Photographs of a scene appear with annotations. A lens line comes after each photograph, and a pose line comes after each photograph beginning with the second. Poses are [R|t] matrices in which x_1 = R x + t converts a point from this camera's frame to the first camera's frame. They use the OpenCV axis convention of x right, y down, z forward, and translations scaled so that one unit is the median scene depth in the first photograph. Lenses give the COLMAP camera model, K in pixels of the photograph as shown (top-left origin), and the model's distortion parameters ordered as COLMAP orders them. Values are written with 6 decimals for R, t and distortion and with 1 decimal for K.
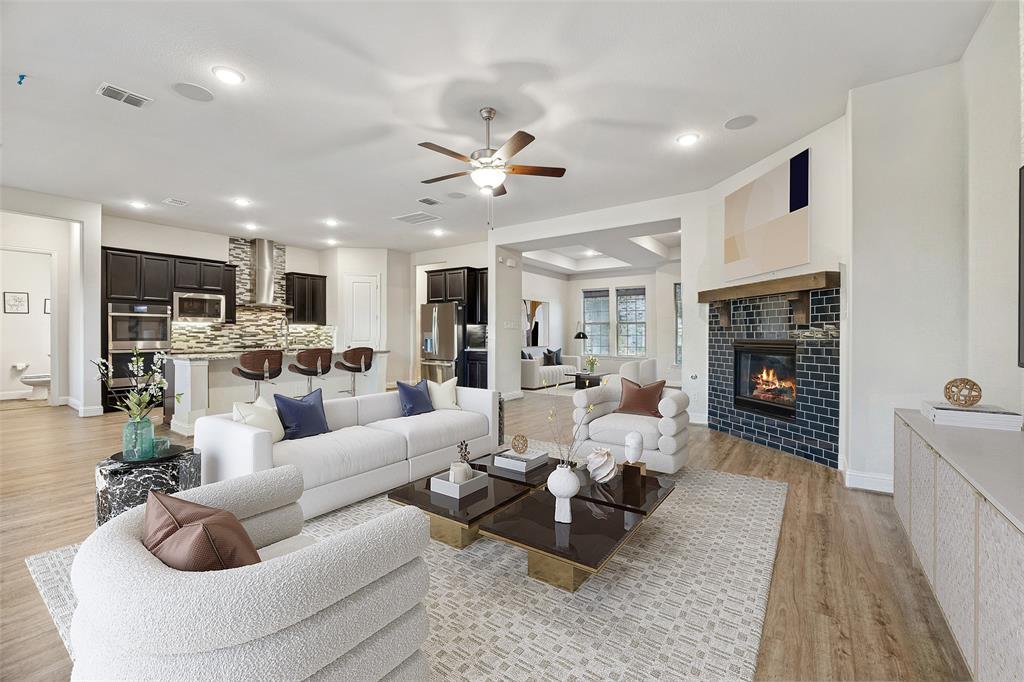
lens RADIAL K [[425.7, 0, 512.1], [0, 425.7, 337.3], [0, 0, 1]] dist [-0.012578, -0.000080]
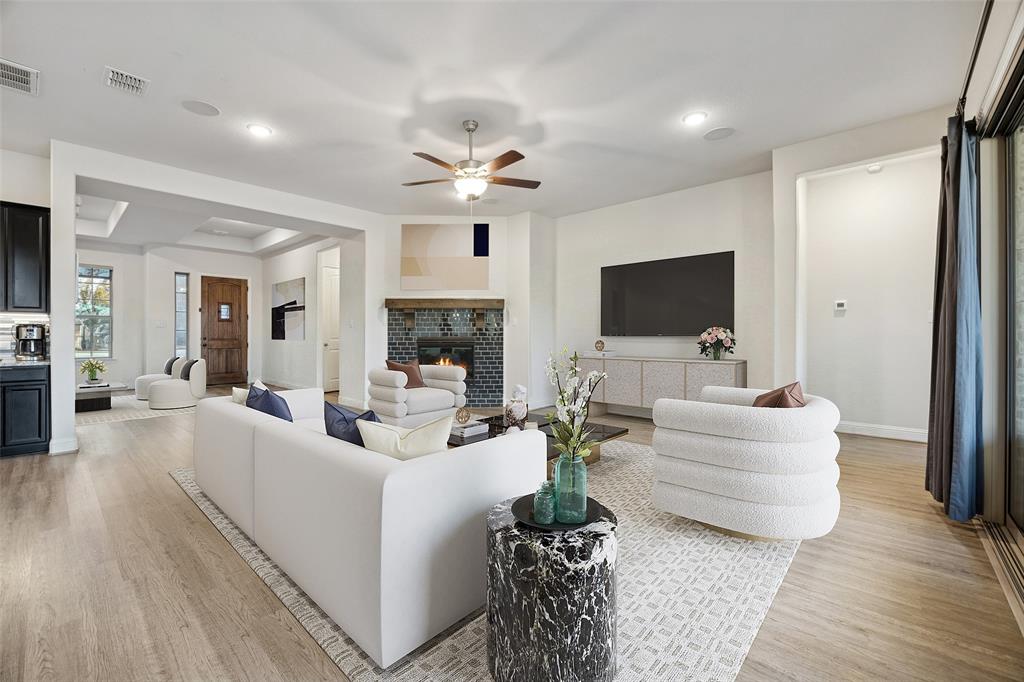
lens RADIAL K [[425.7, 0, 512.1], [0, 425.7, 337.3], [0, 0, 1]] dist [-0.012578, -0.000080]
pose [[0.112637, -0.023119, 0.993367, -0.962189], [-0.008195, 0.999674, 0.024195, -0.033813], [-0.993602, -0.010866, 0.112411, 0.690521]]
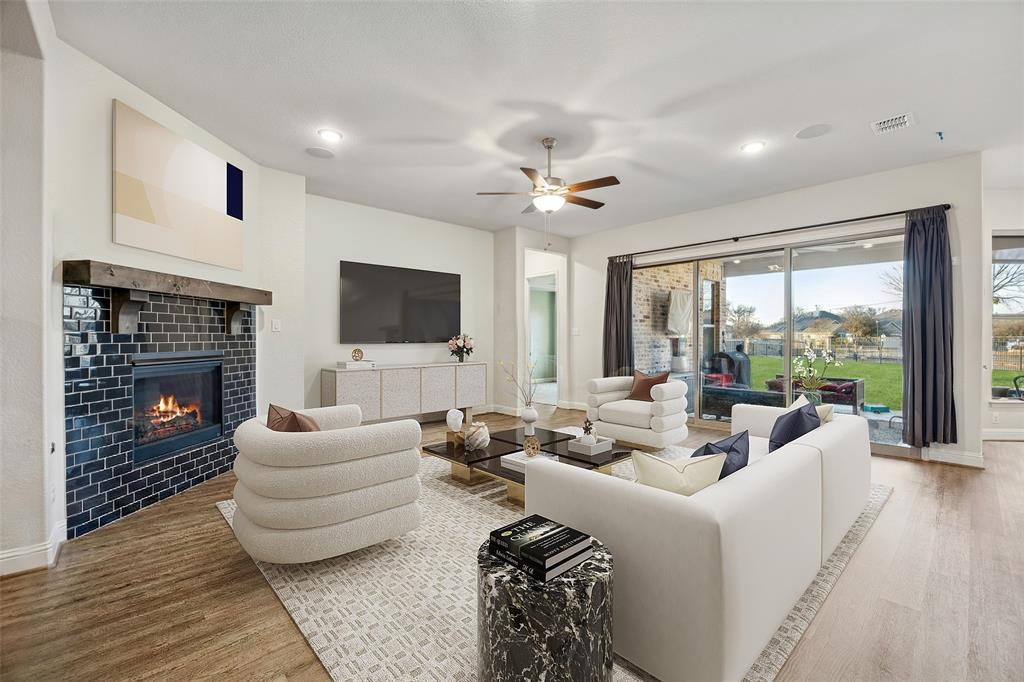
lens RADIAL K [[425.7, 0, 512.1], [0, 425.7, 337.3], [0, 0, 1]] dist [-0.012578, -0.000080]
pose [[-0.979102, 0.004721, 0.203317, -0.159685], [0.003160, 0.999963, -0.007999, -0.021464], [-0.203347, -0.007190, -0.979080, 1.837789]]
